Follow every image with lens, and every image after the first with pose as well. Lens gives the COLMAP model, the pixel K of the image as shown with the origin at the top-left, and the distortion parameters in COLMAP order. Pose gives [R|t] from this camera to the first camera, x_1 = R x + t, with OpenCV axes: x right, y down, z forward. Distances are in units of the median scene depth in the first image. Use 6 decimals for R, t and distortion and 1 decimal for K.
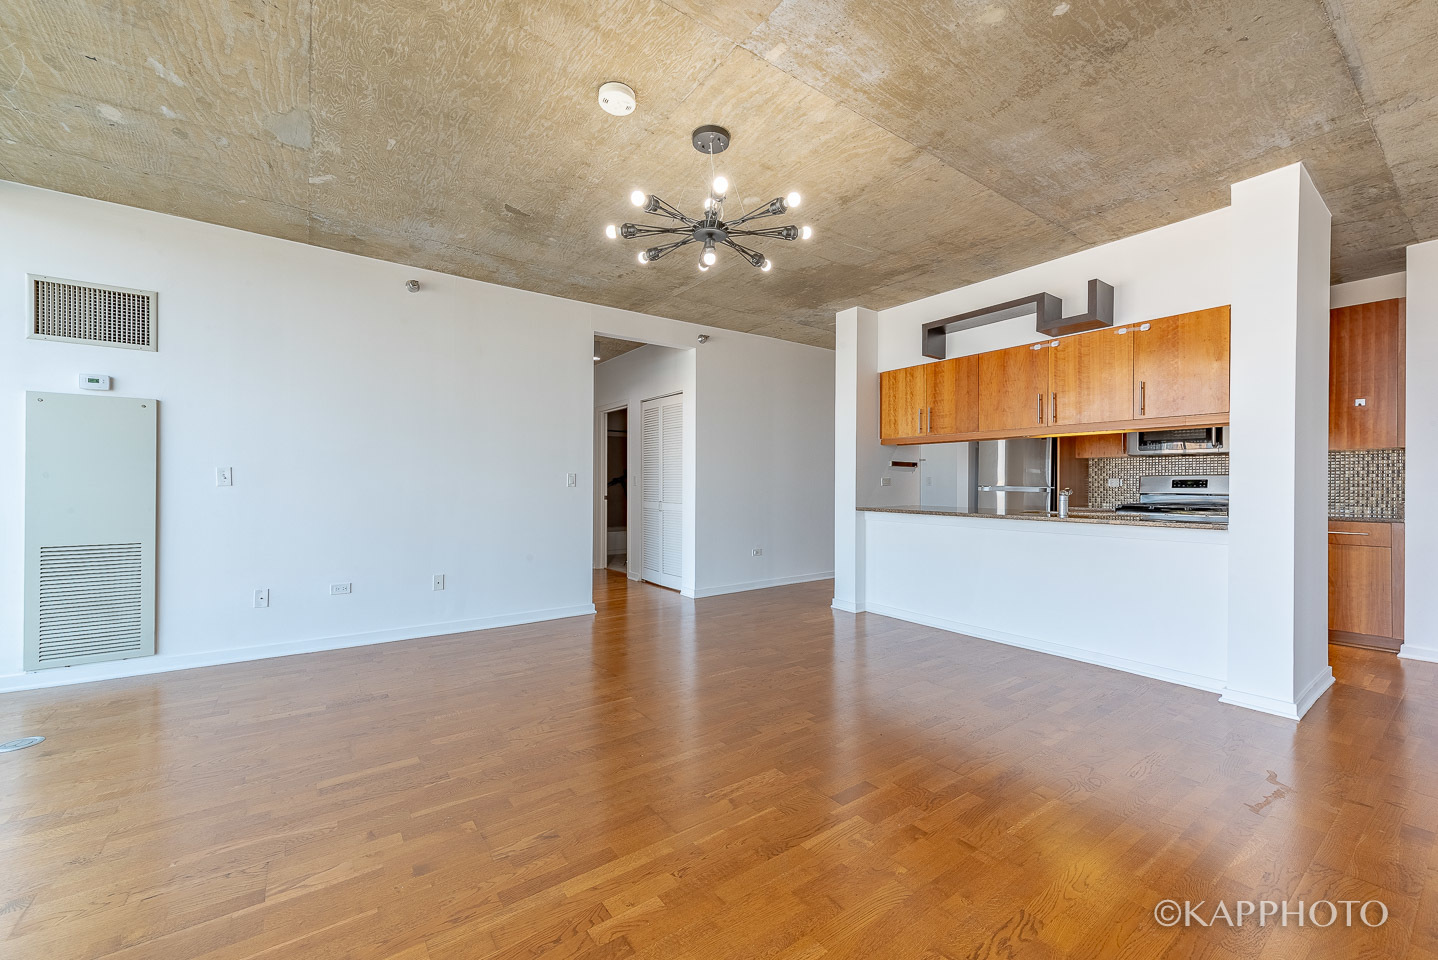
lens RADIAL K [[619.8, 0, 721.1], [0, 619.8, 485.2], [0, 0, 1]] dist [0.033587, -0.013101]
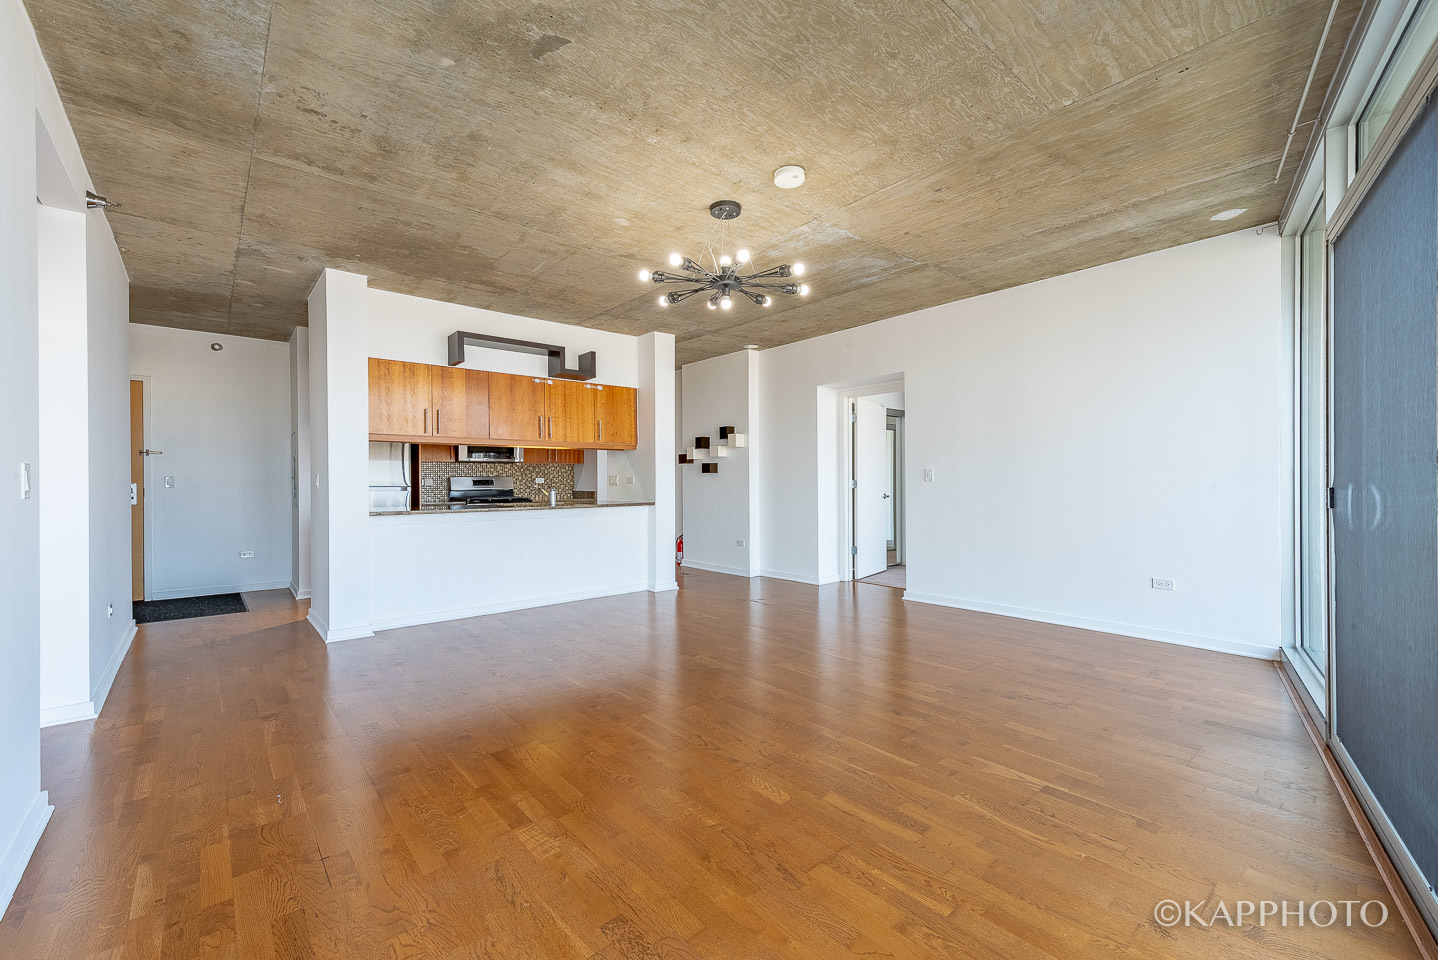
lens RADIAL K [[564.9, 0, 728.9], [0, 564.9, 485.2], [0, 0, 1]] dist [0.011449, -0.000449]
pose [[-0.111503, -0.010622, 0.993707, -0.768540], [0.007805, 0.999903, 0.011564, -0.007408], [-0.993733, 0.009045, -0.111410, 0.747712]]
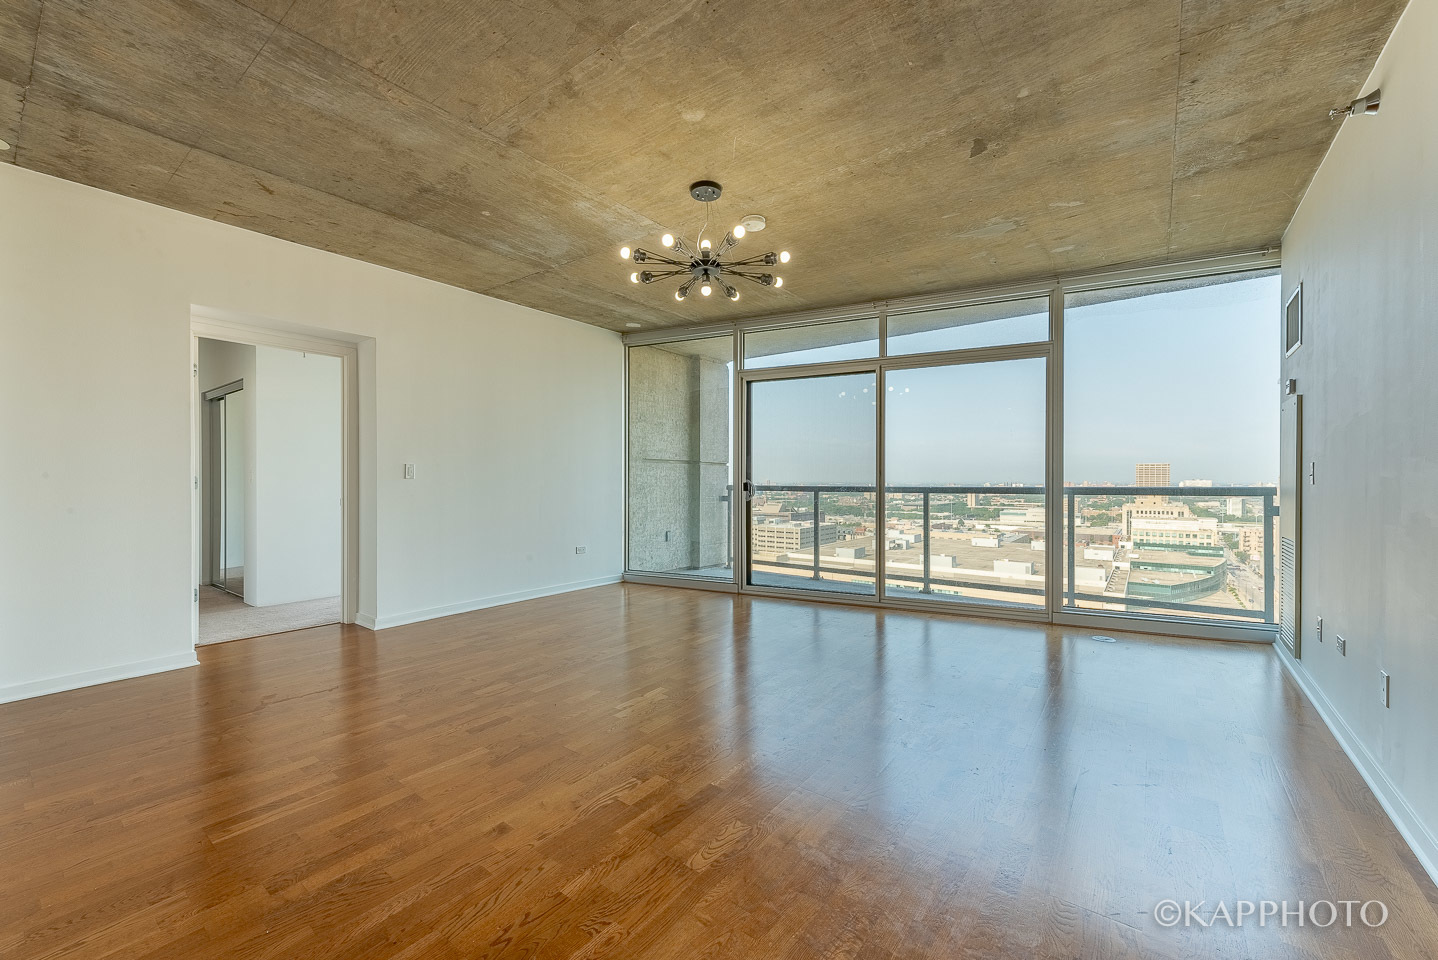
lens RADIAL K [[564.9, 0, 728.9], [0, 564.9, 485.2], [0, 0, 1]] dist [0.011449, -0.000449]
pose [[-0.956565, -0.003831, -0.291493, 0.170588], [-0.006929, 0.999930, 0.009596, 0.001175], [0.291436, 0.011199, -0.956525, 1.368763]]
